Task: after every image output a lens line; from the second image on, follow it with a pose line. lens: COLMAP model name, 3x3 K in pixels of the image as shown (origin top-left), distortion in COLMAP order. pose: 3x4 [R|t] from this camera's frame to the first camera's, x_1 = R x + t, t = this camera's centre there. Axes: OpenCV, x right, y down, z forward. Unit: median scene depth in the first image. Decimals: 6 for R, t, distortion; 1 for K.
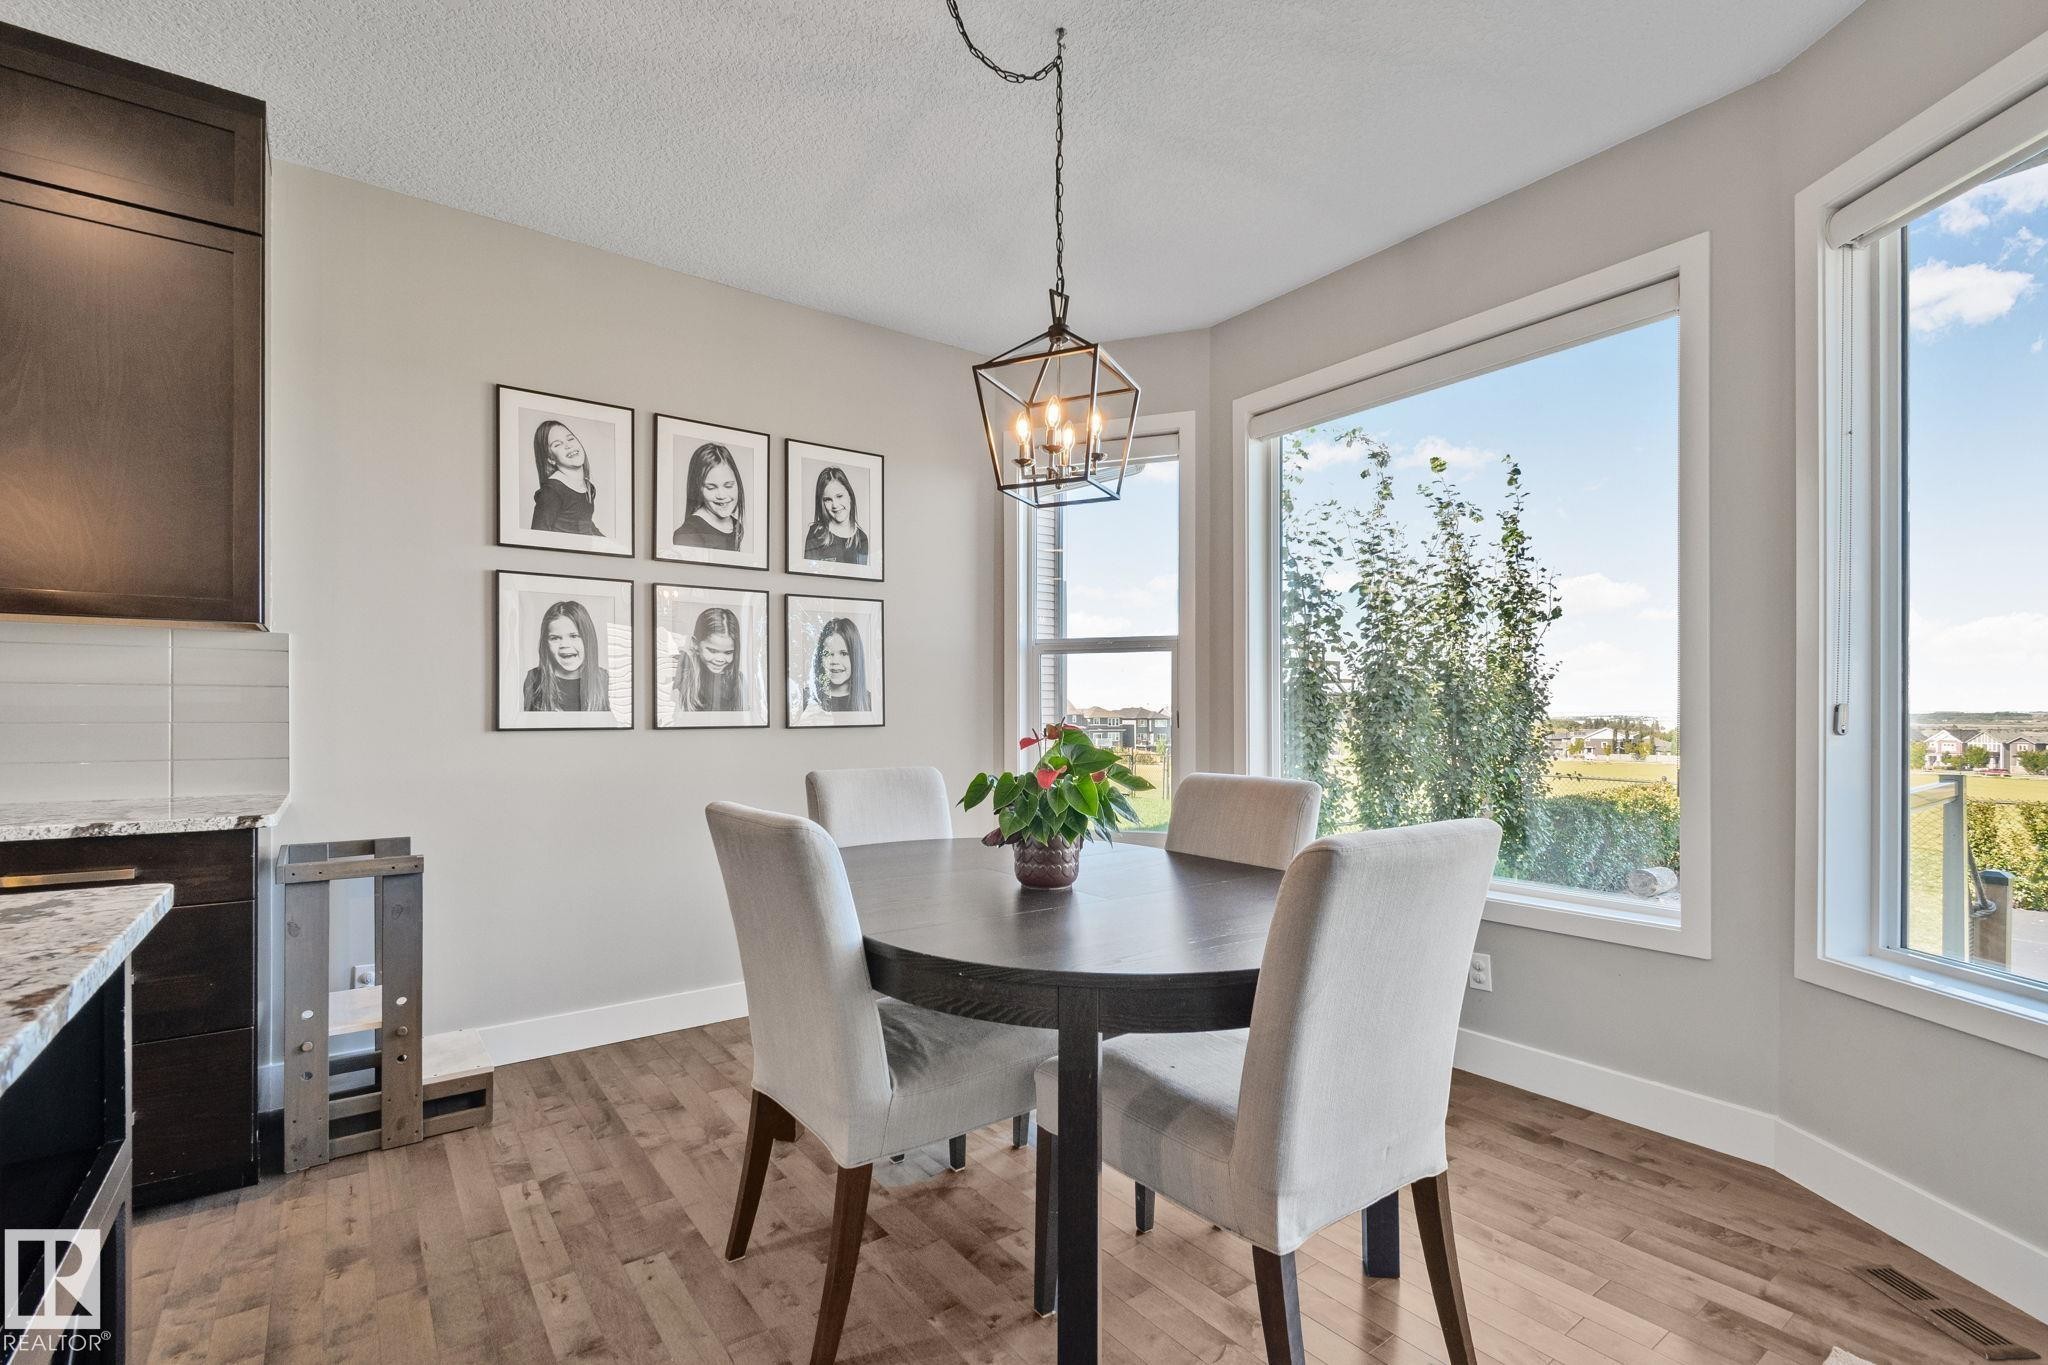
lens RADIAL K [[930.1, 0, 1030.2], [0, 930.1, 722.5], [0, 0, 1]] dist [0.002787, -0.002386]
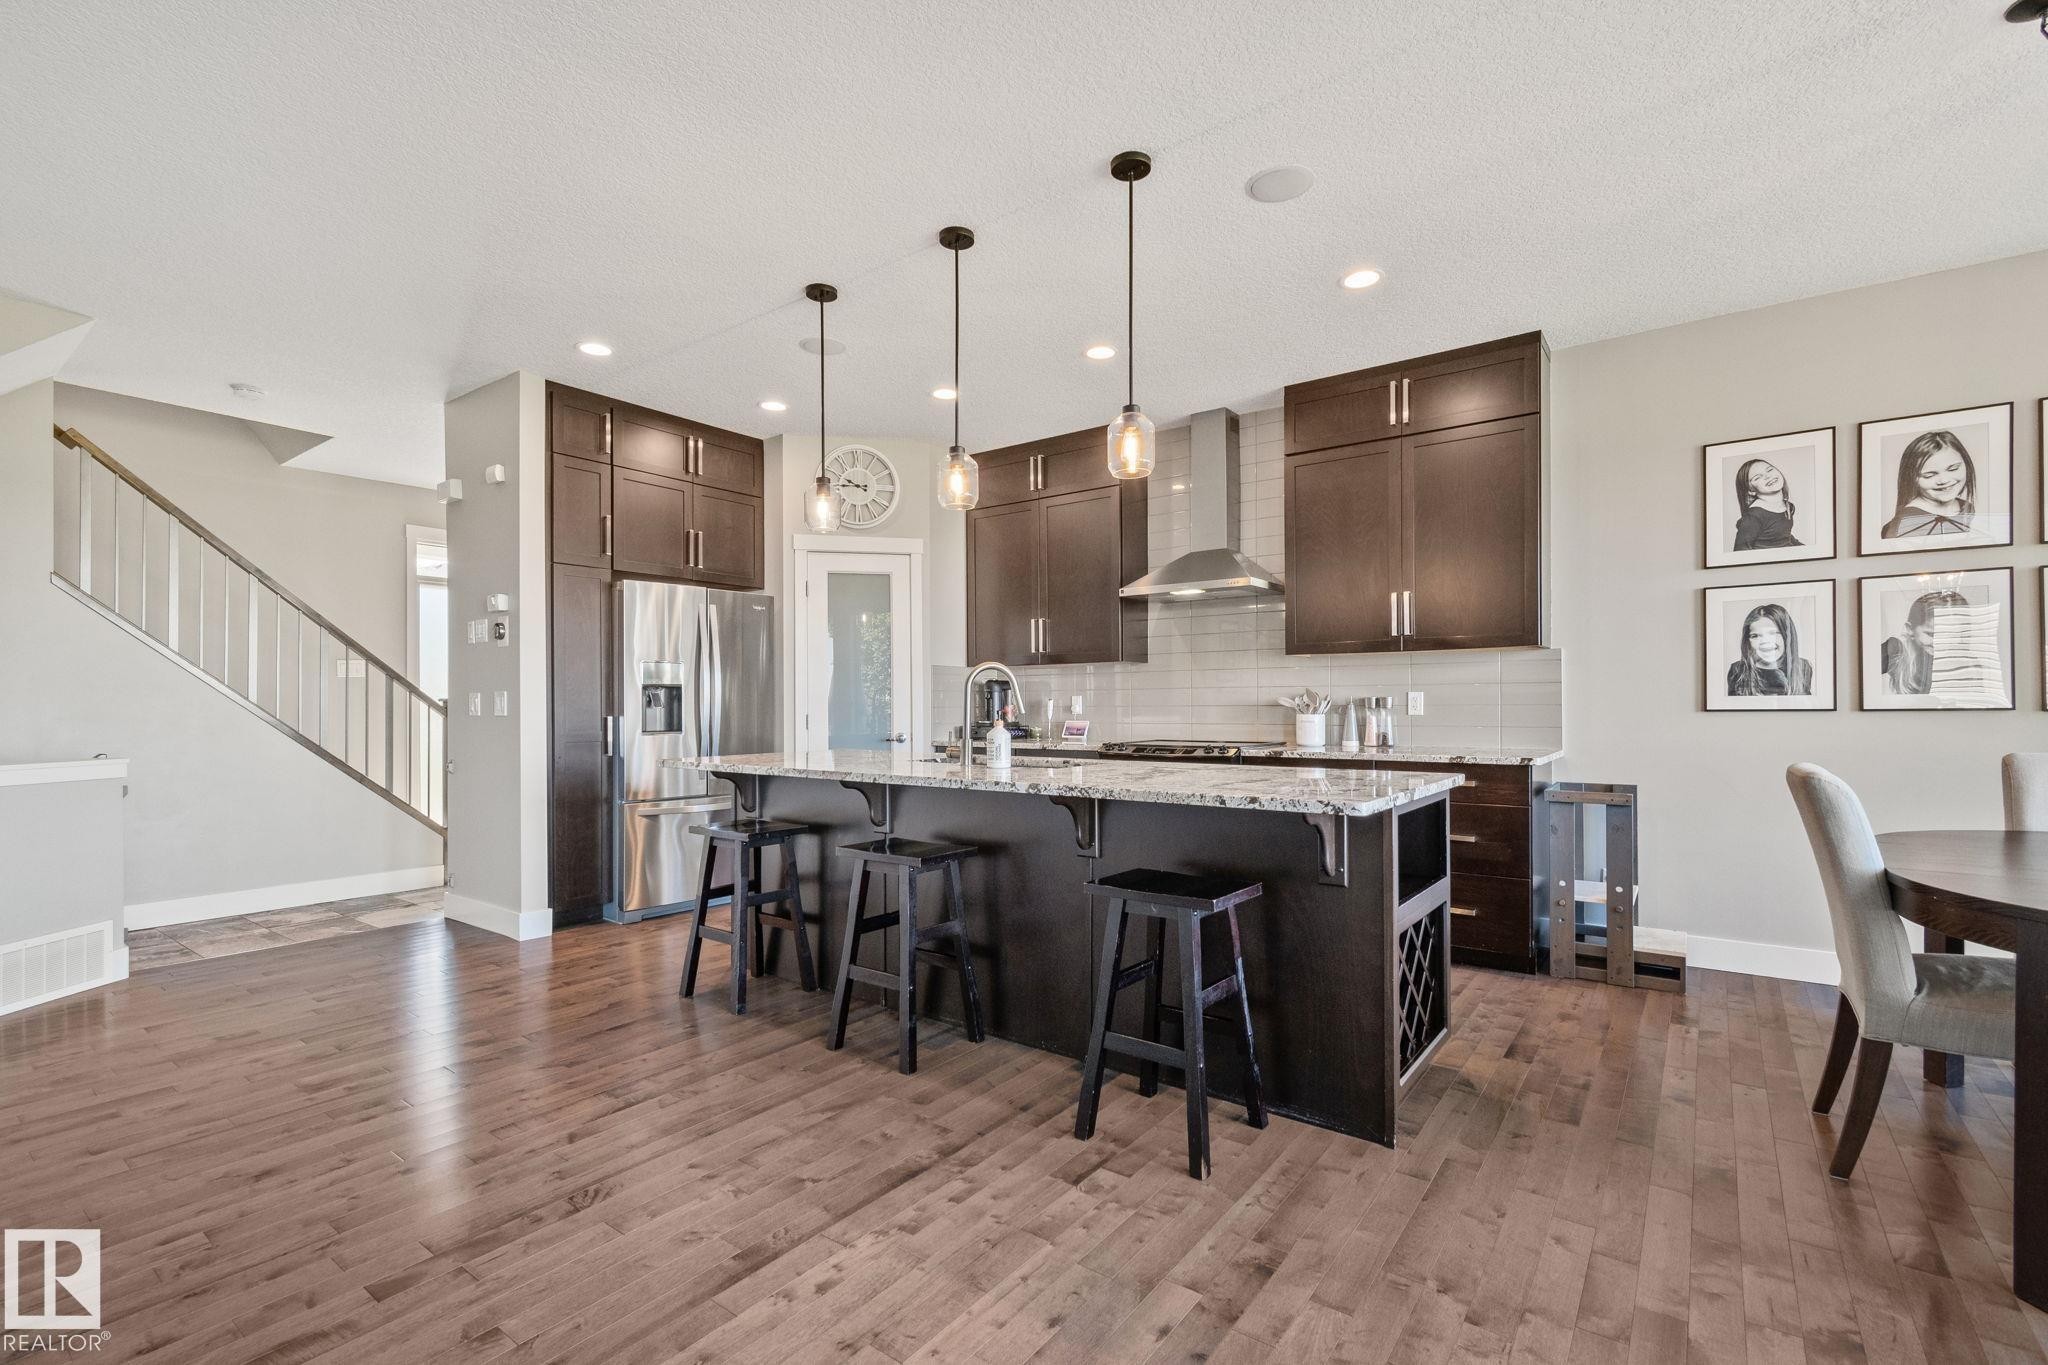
lens RADIAL K [[930.1, 0, 1029.6], [0, 930.1, 694.7], [0, 0, 1]] dist [0.002787, -0.002386]
pose [[0.296430, -0.011231, -0.954988, 0.382460], [0.000591, 0.999933, -0.011576, 0.000584], [0.955054, 0.002867, 0.296417, -0.283529]]
